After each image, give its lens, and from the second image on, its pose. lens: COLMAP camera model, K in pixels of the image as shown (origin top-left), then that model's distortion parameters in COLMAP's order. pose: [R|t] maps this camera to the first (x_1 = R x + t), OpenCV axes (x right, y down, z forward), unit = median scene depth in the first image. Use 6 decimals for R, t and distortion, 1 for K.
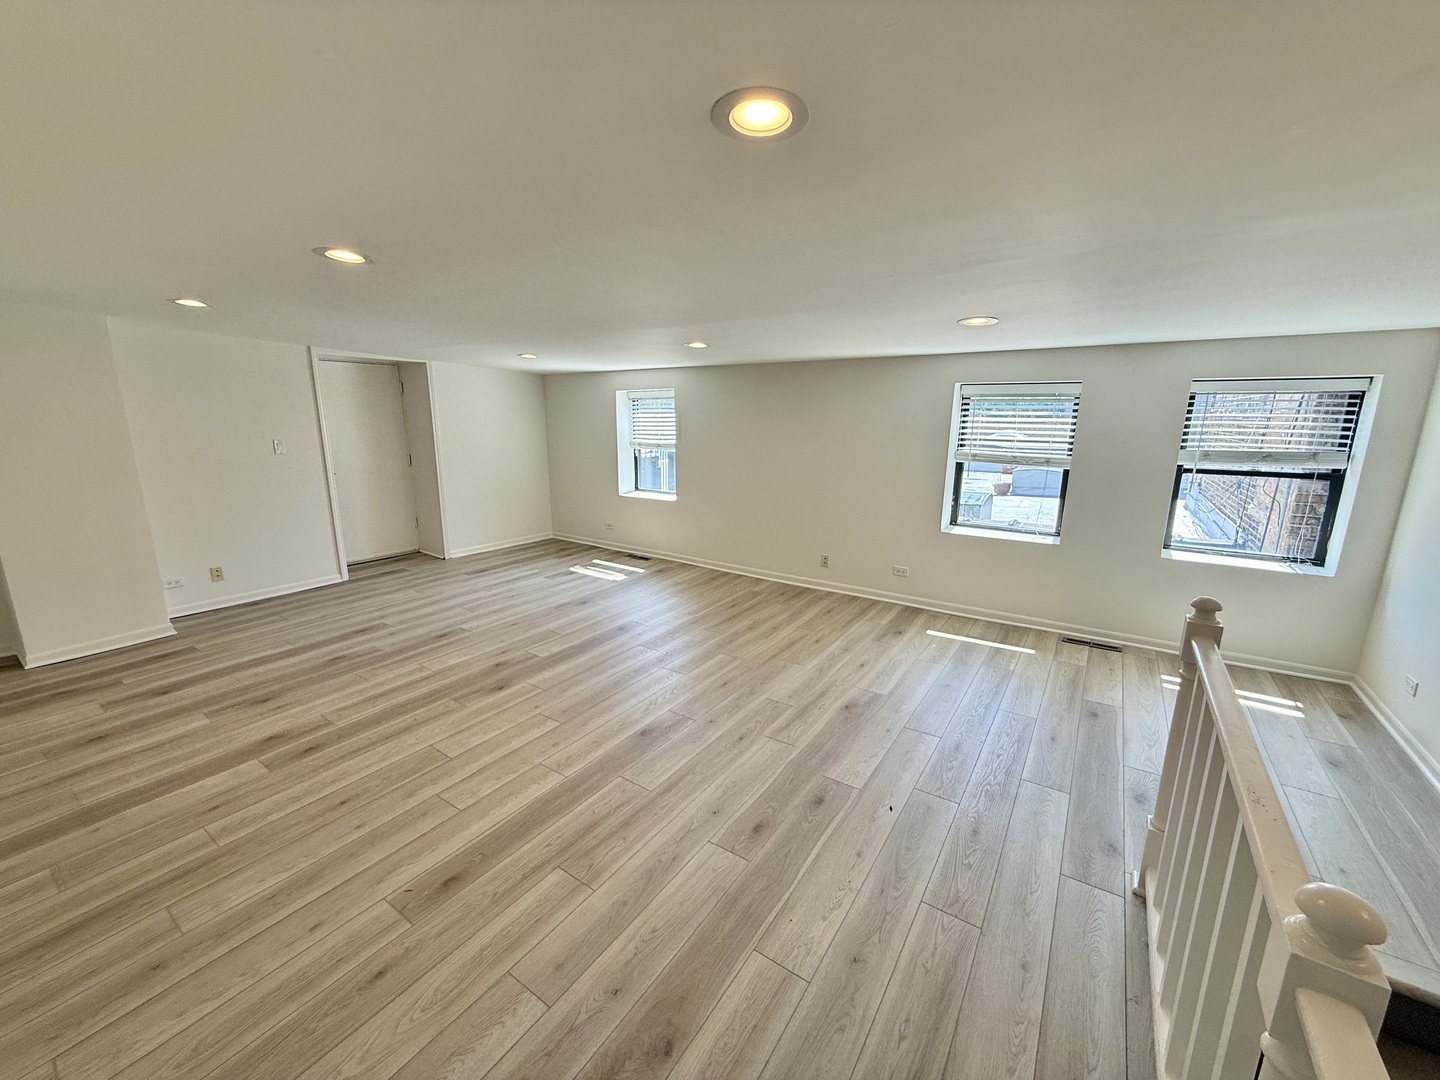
lens RADIAL K [[574.2, 0, 718.0], [0, 574.2, 535.9], [0, 0, 1]] dist [-0.000822, 0.000122]
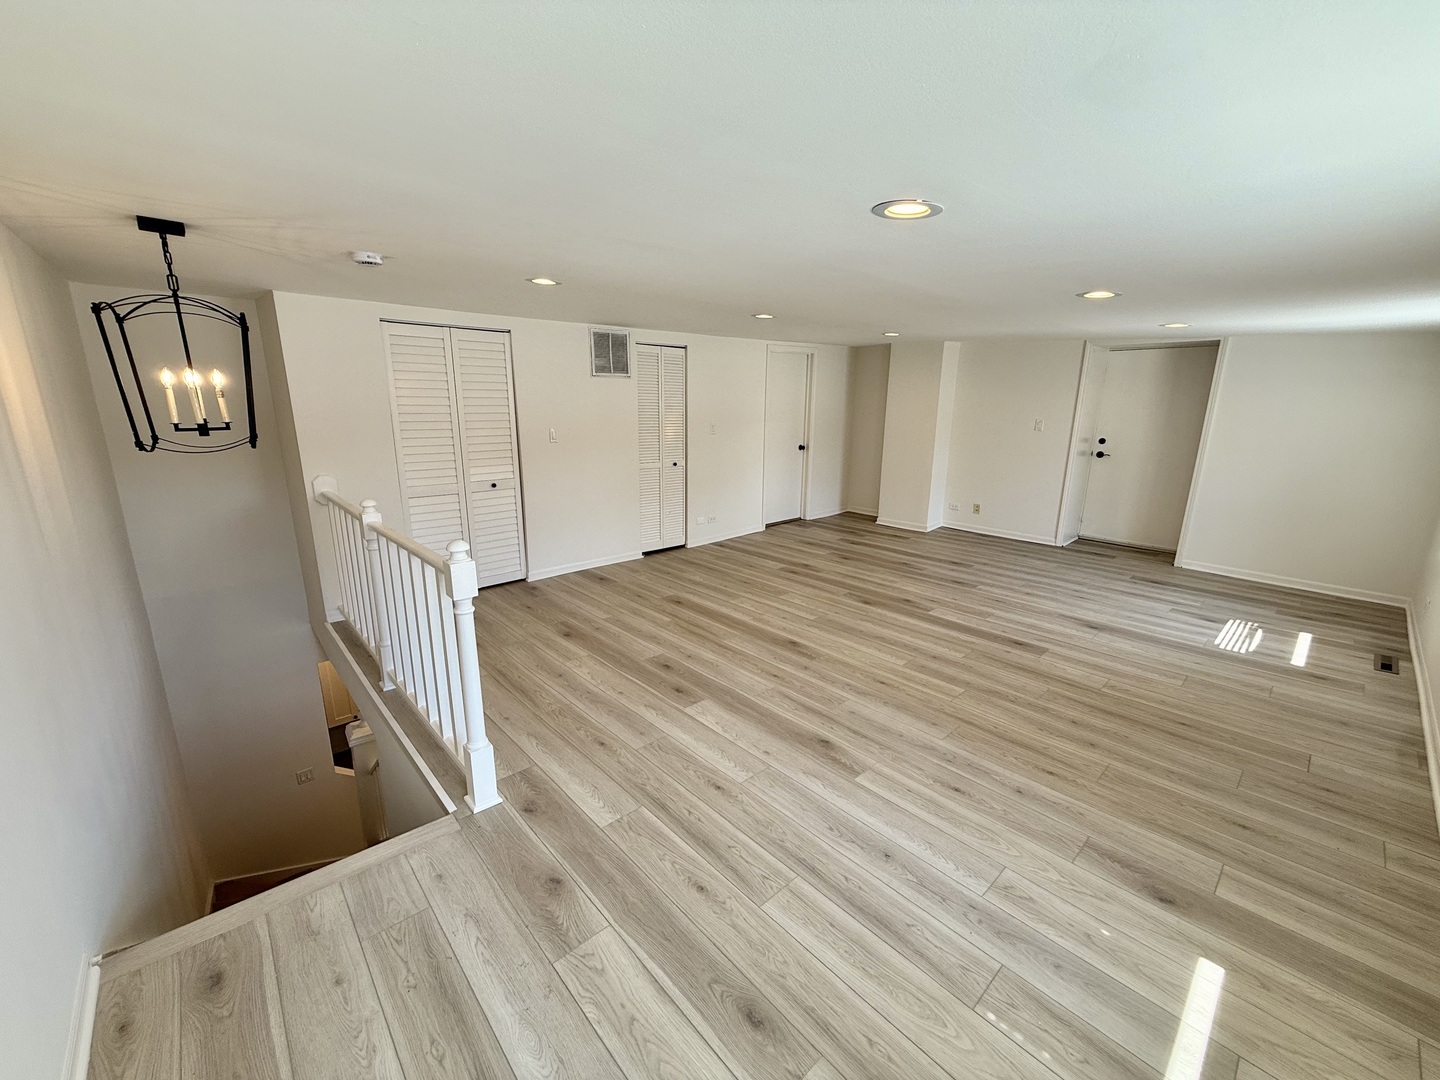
lens RADIAL K [[574.2, 0, 715.2], [0, 574.2, 543.4], [0, 0, 1]] dist [-0.000822, 0.000122]
pose [[-0.234662, 0.229397, -0.944622, 0.814545], [-0.212155, 0.936244, 0.280066, -0.141134], [0.948643, 0.266127, -0.171033, 0.758095]]
